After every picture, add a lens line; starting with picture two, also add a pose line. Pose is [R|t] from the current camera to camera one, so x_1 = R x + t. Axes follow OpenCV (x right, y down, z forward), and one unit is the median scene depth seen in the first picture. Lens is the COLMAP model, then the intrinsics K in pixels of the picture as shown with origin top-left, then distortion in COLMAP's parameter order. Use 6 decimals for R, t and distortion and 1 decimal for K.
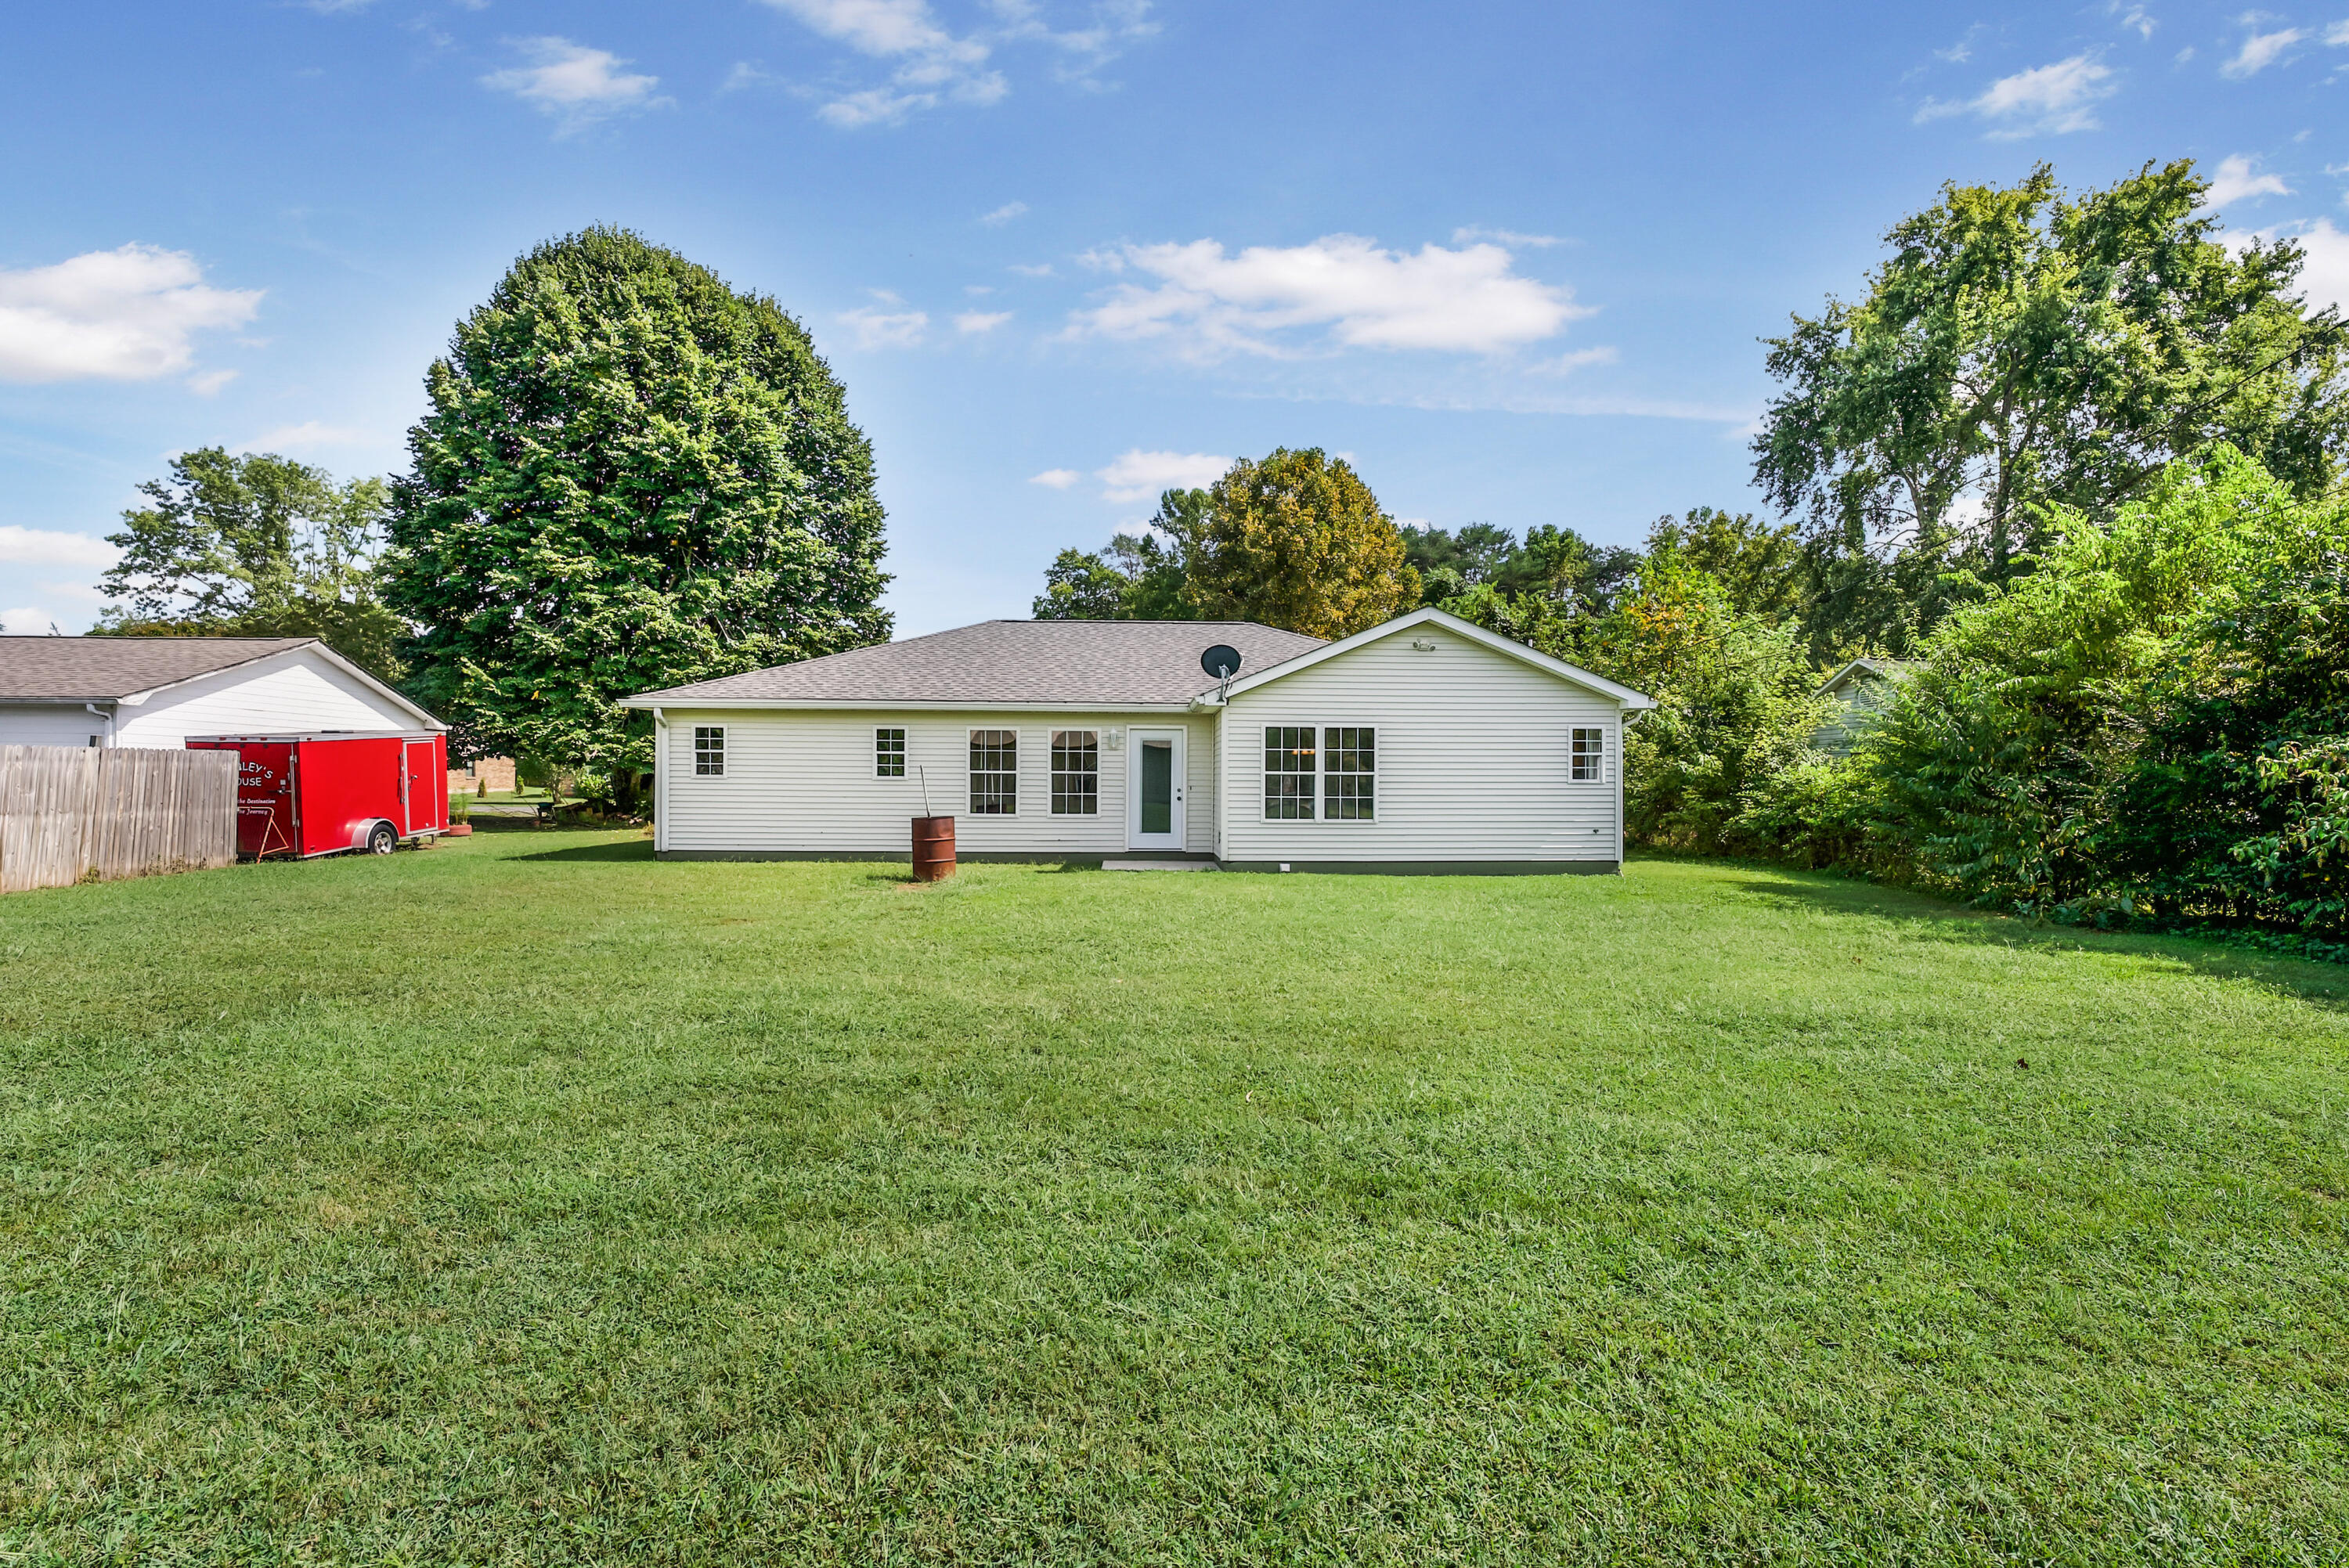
lens RADIAL K [[1082.5, 0, 1163.7], [0, 1082.5, 778.5], [0, 0, 1]] dist [-0.014545, -0.000007]
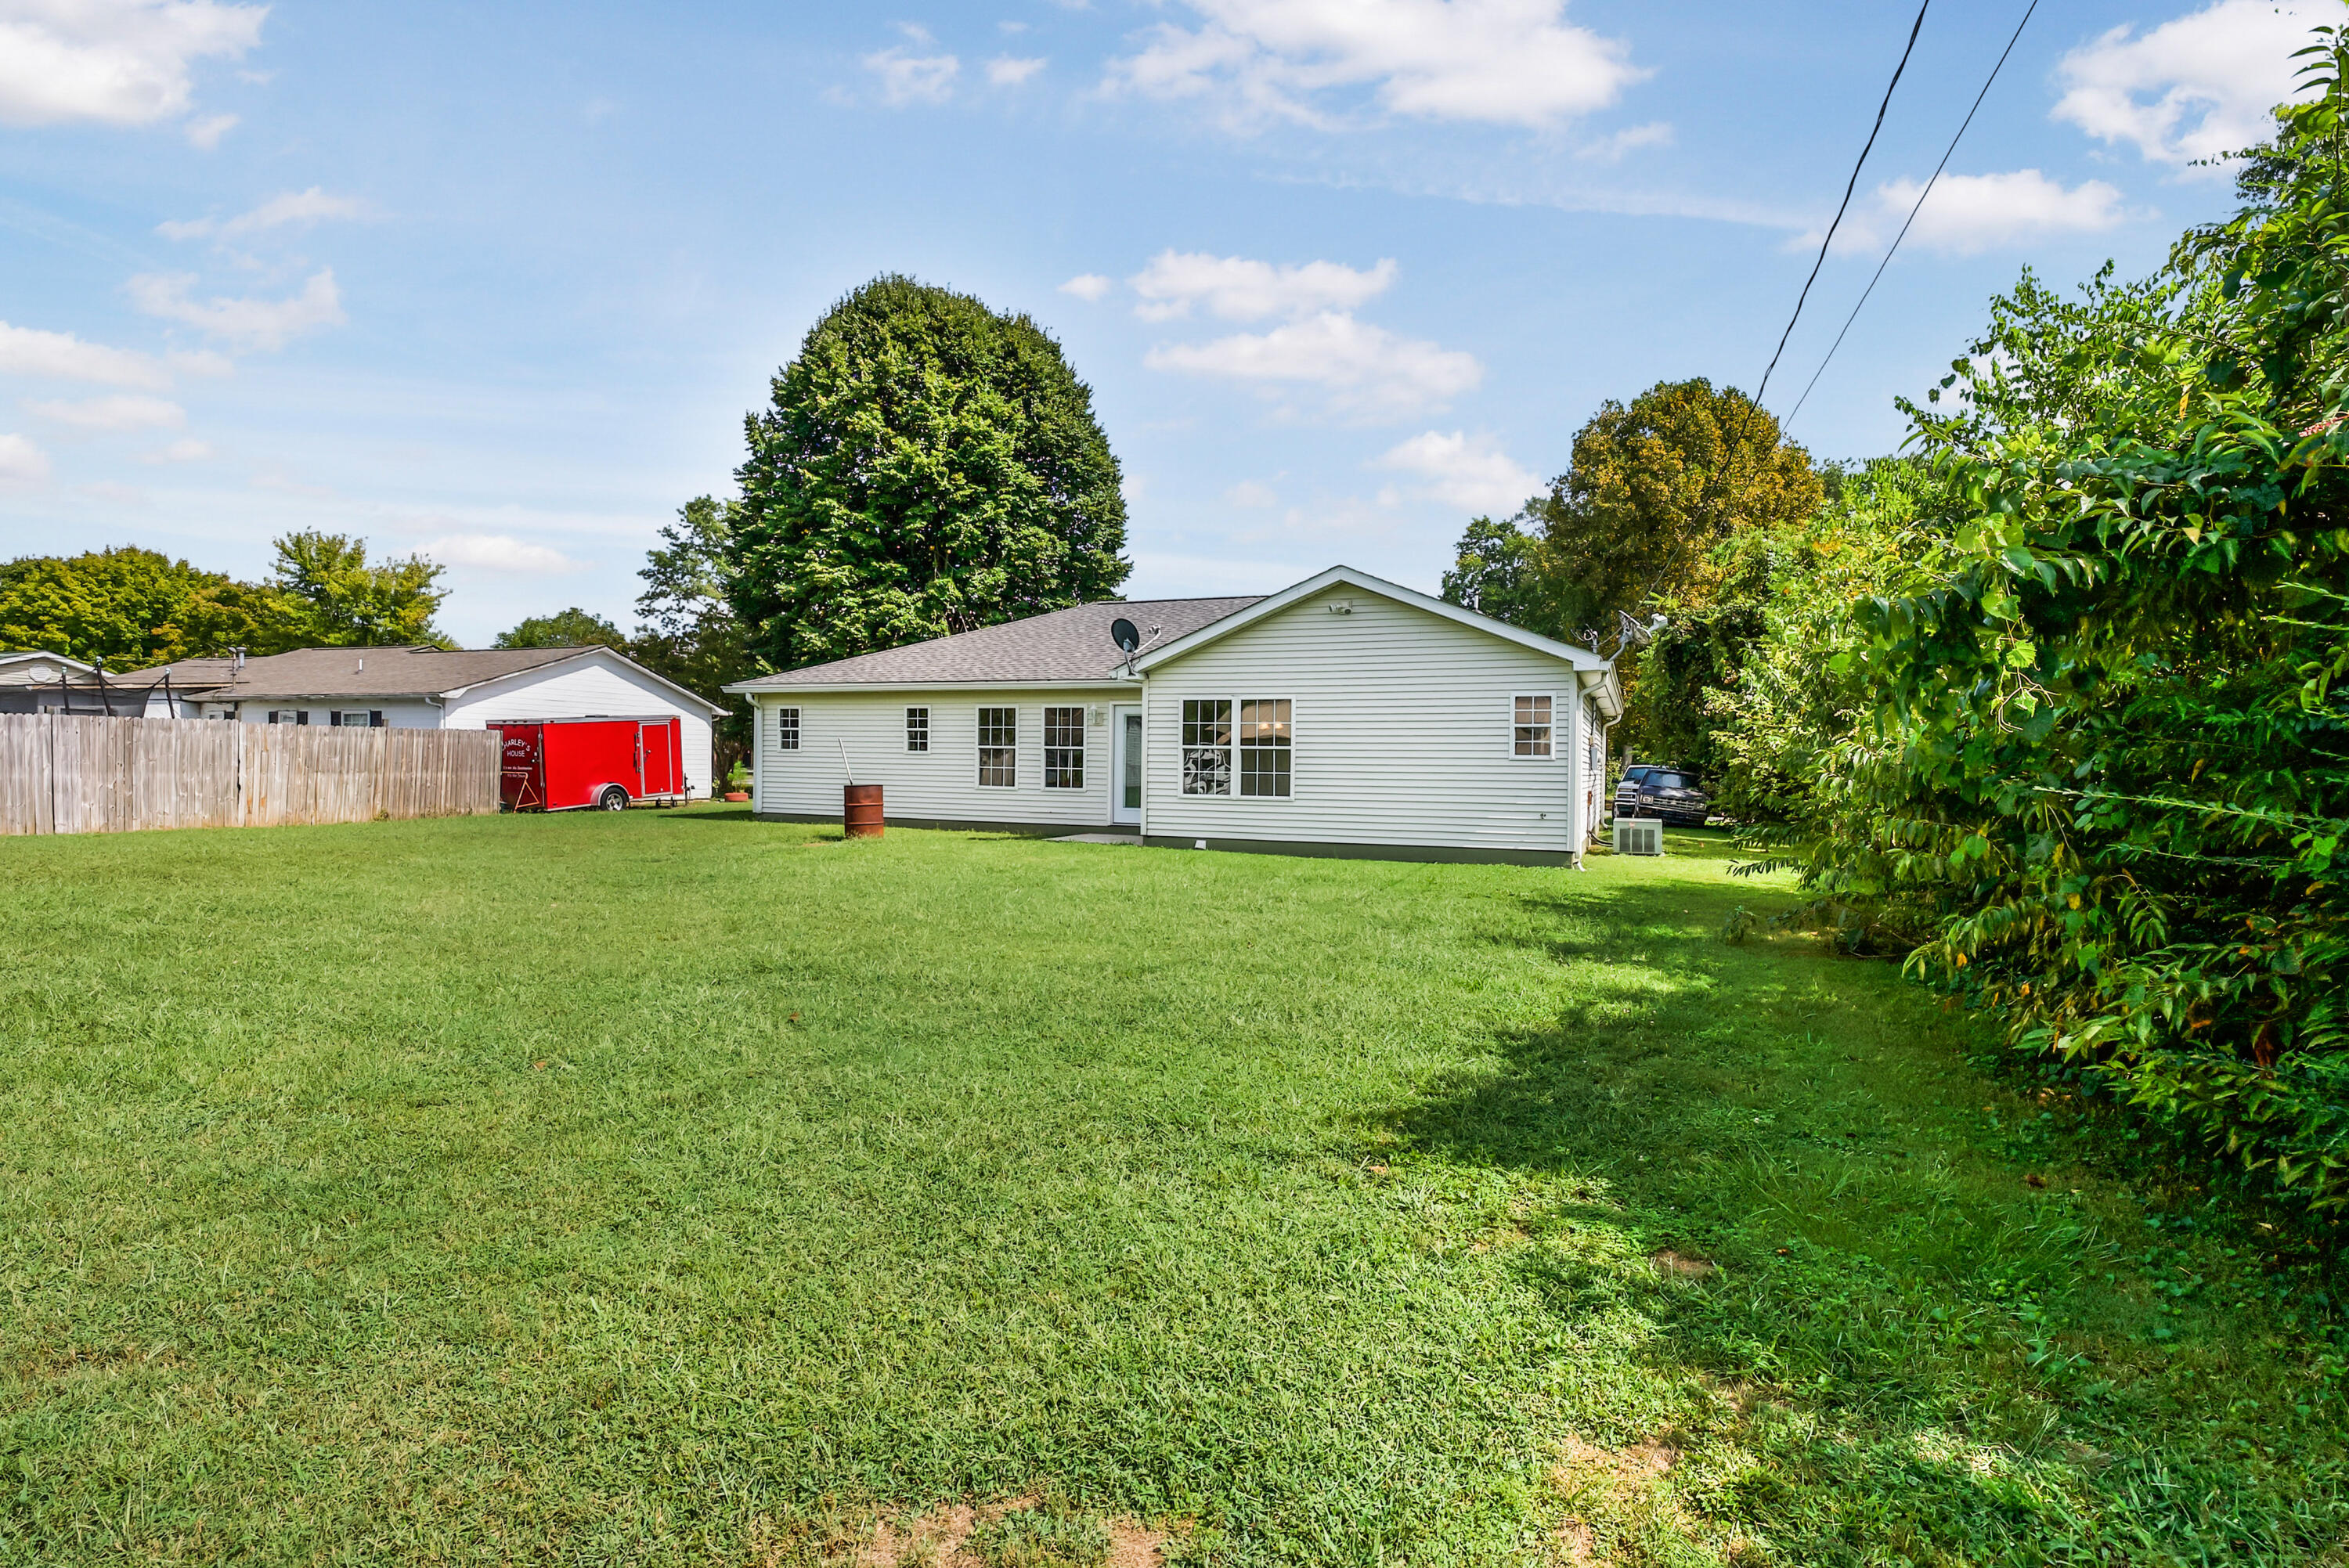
lens RADIAL K [[1122.2, 0, 1170.6], [0, 1122.2, 775.7], [0, 0, 1]] dist [-0.009122, -0.000563]
pose [[0.907887, 0.011469, -0.419058, 0.290614], [-0.007671, 0.999913, 0.010746, 0.005667], [0.419145, -0.006541, 0.907896, 0.040202]]
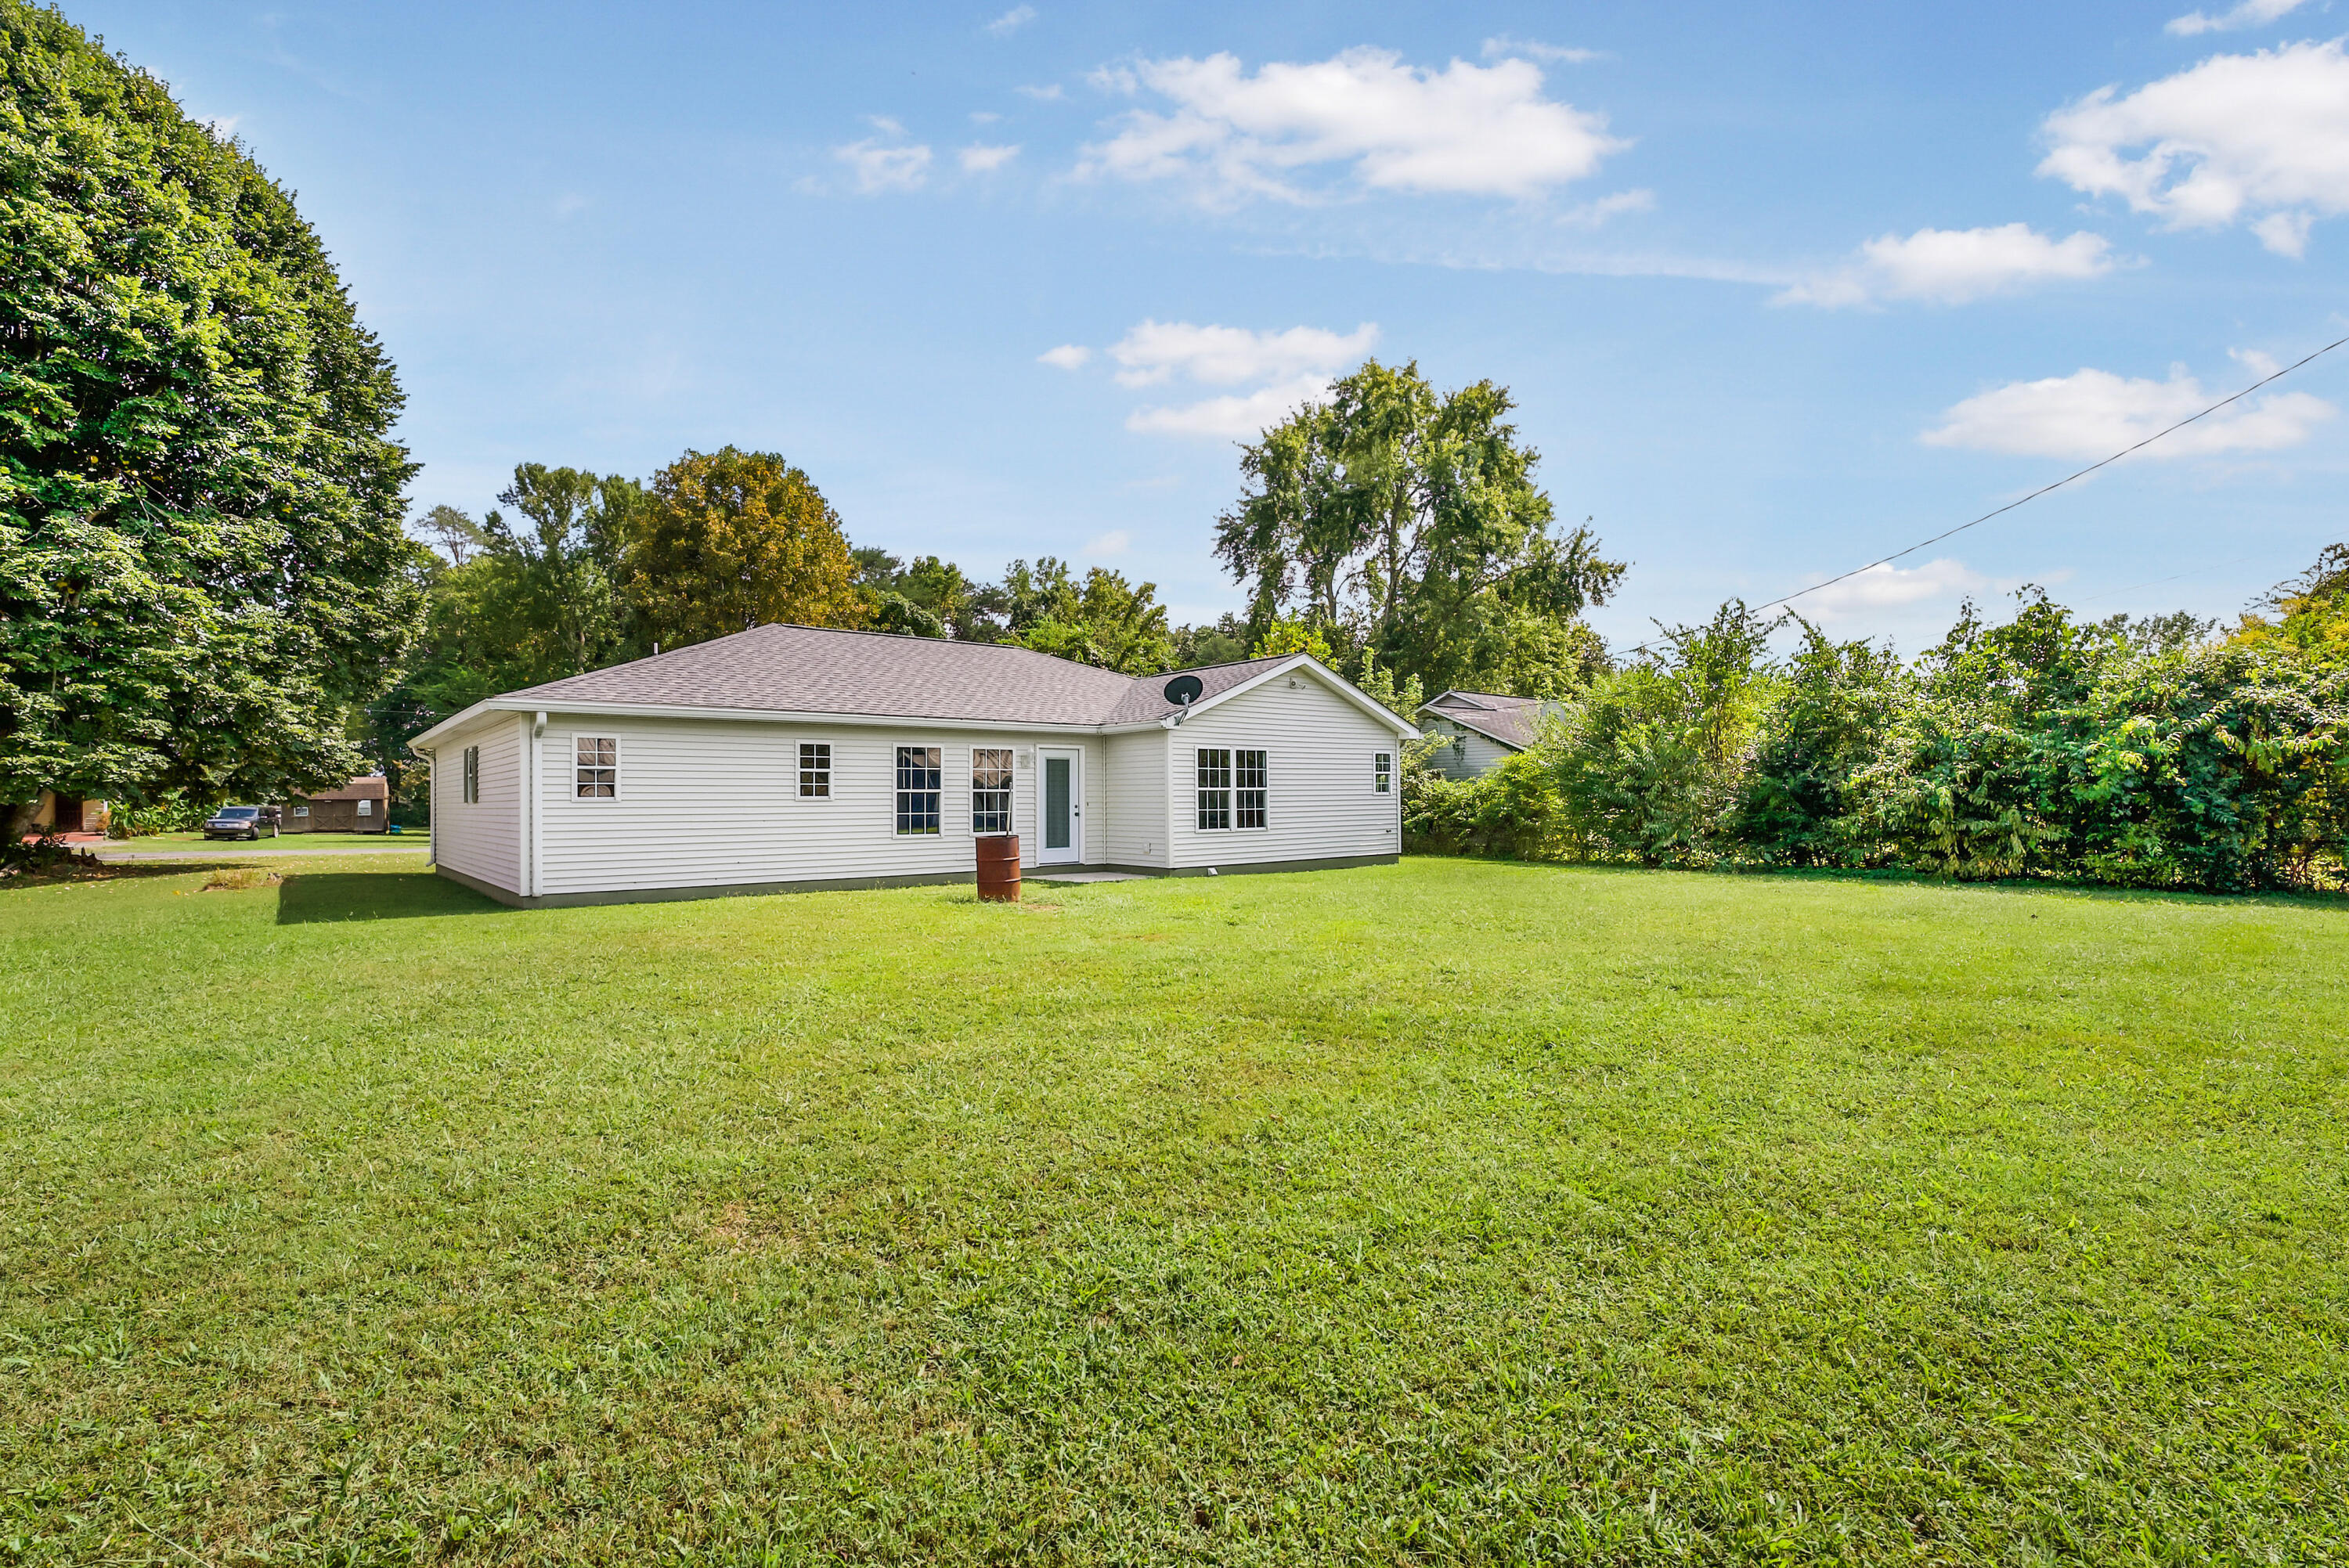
lens RADIAL K [[1082.5, 0, 1167.8], [0, 1082.5, 786.2], [0, 0, 1]] dist [-0.014545, -0.000007]
pose [[0.795239, -0.006077, 0.606266, -0.352904], [0.012446, 0.999903, -0.006304, -0.000778], [-0.606169, 0.012559, 0.795237, 0.065450]]
